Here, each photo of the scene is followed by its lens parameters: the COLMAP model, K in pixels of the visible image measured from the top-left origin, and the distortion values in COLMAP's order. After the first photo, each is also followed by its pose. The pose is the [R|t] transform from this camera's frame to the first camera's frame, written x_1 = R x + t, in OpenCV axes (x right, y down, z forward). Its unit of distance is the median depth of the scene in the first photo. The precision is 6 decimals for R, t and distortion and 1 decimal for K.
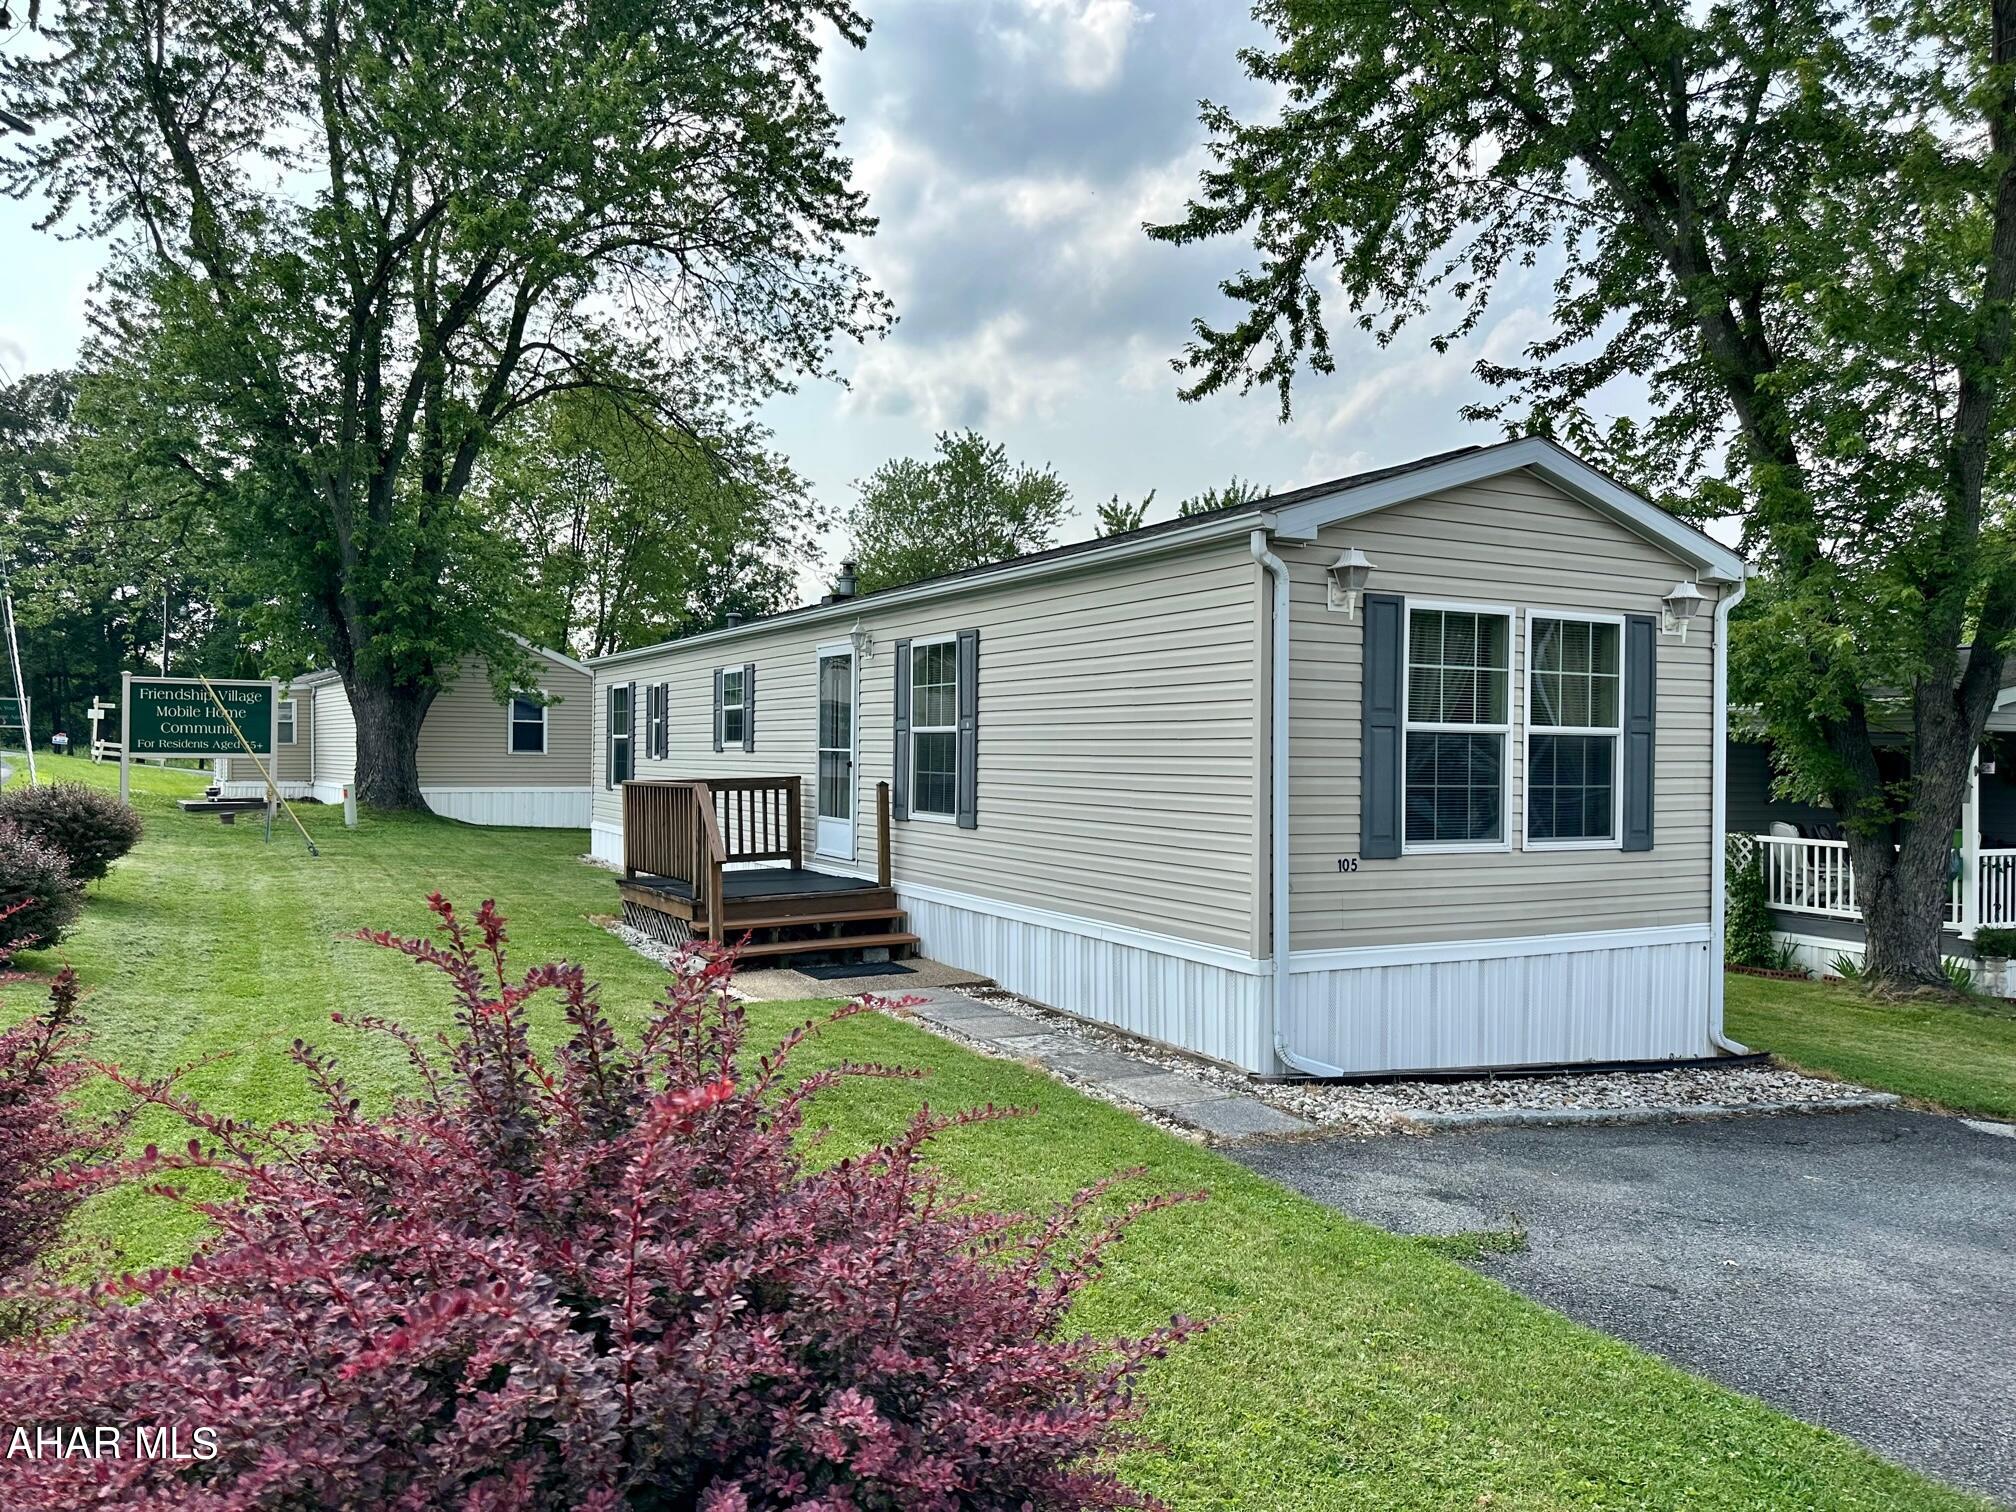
lens RADIAL K [[1412.4, 0, 1011.3], [0, 1412.4, 771.8], [0, 0, 1]] dist [0.101803, -0.147093]
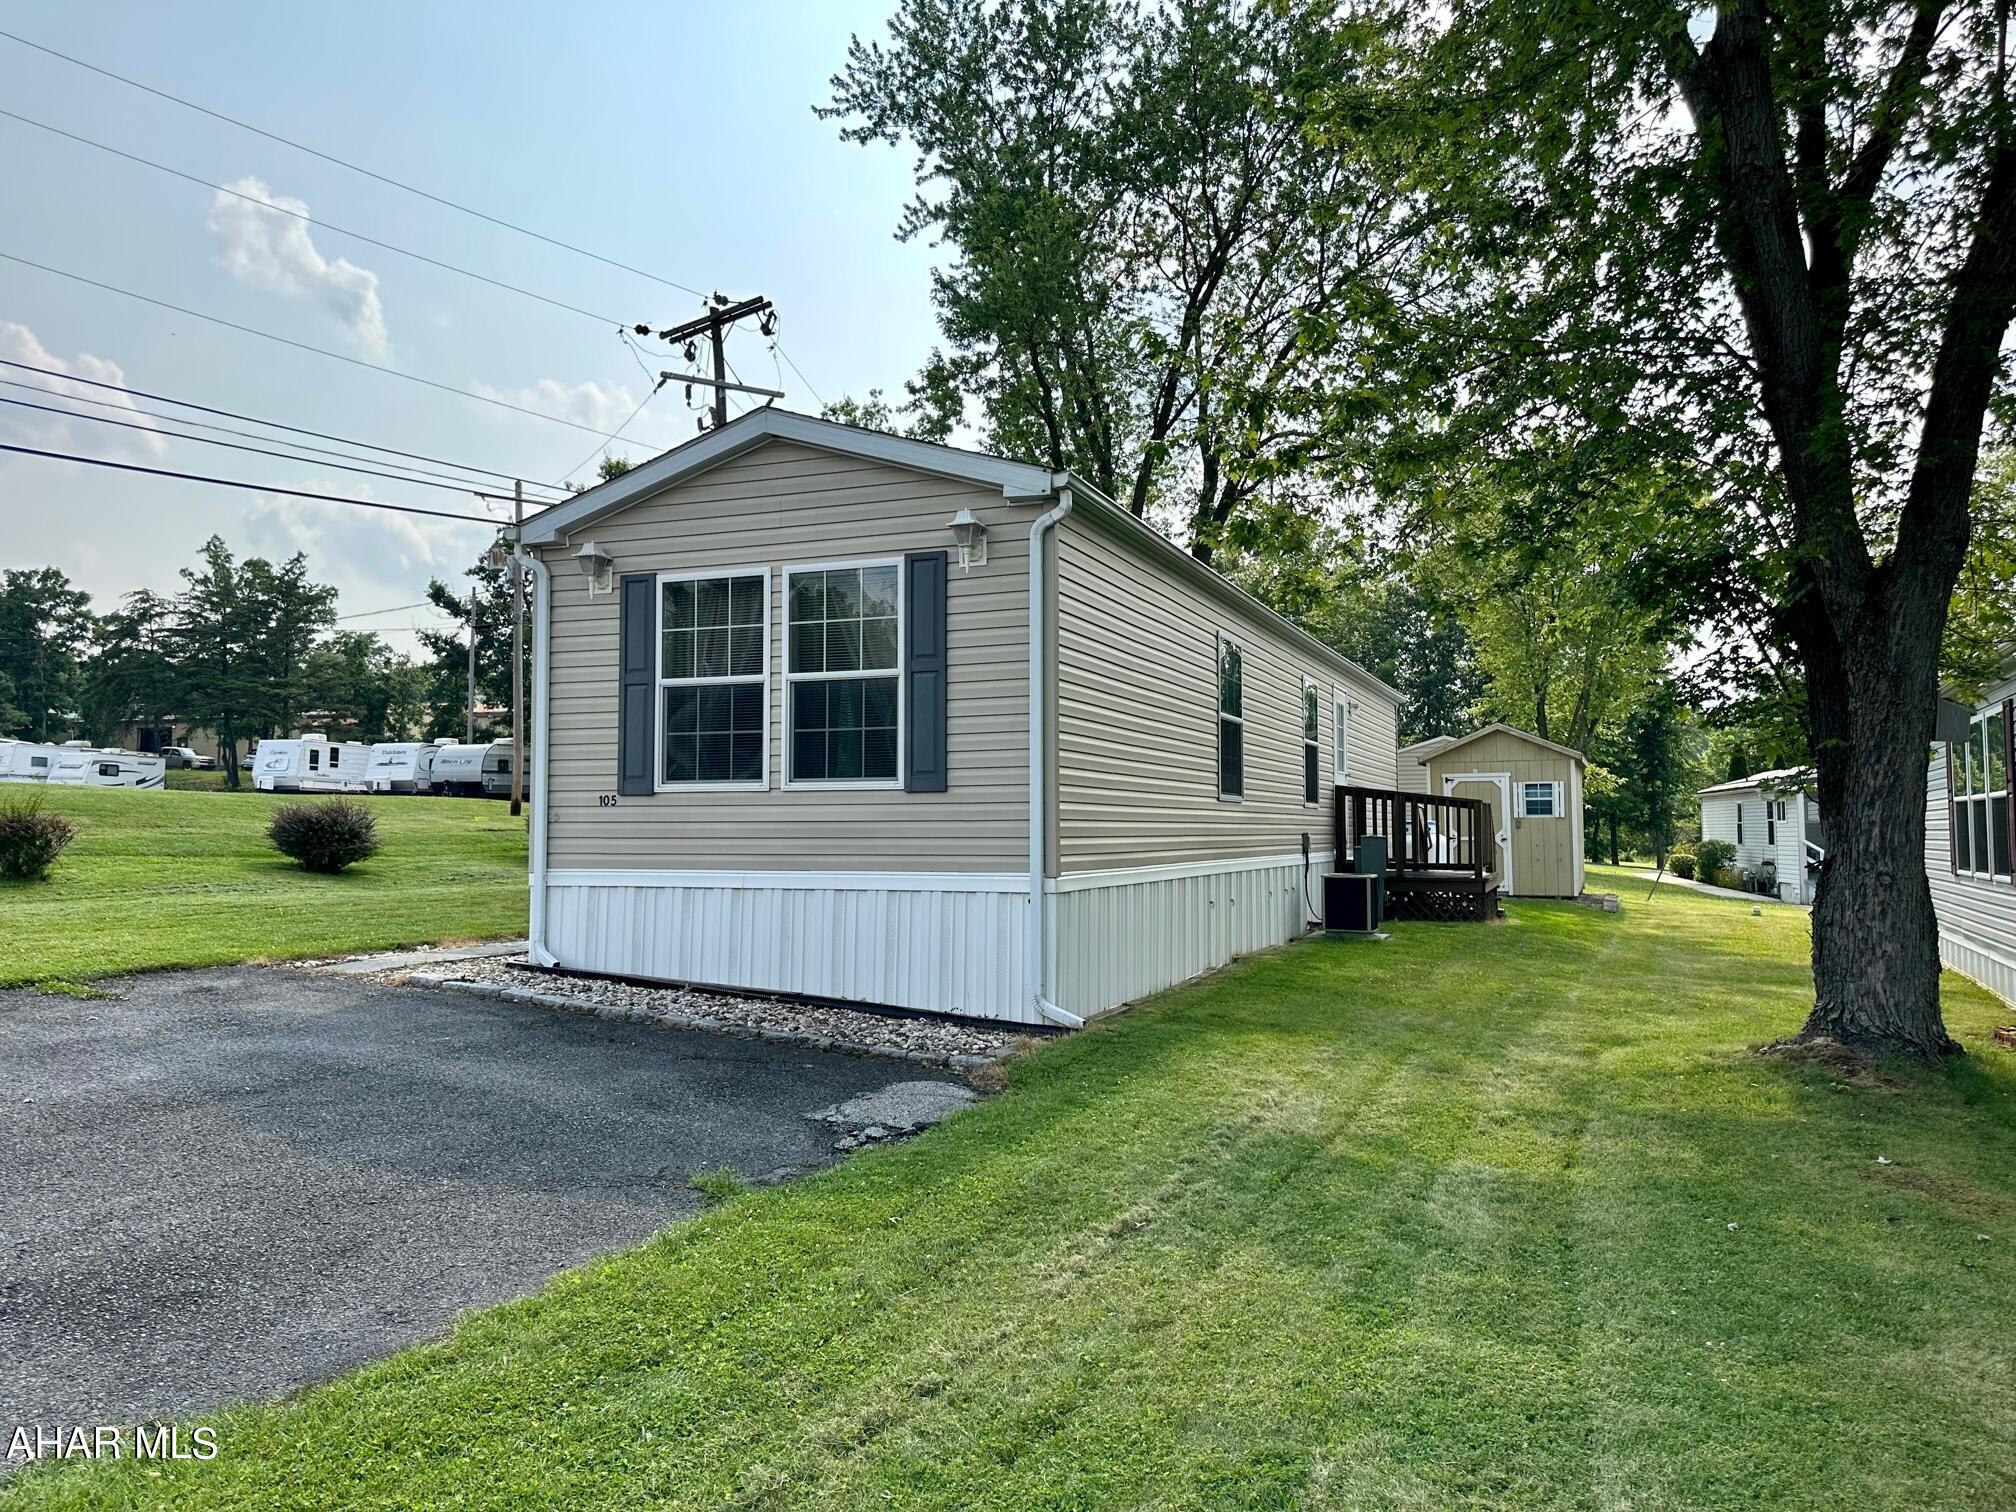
lens RADIAL K [[1408.9, 0, 1030.1], [0, 1408.9, 754.7], [0, 0, 1]] dist [0.096799, -0.105844]
pose [[0.634575, -0.042929, -0.771668, 1.209285], [0.006797, 0.998727, -0.049972, 0.077229], [0.772832, 0.026466, 0.634059, 0.437407]]
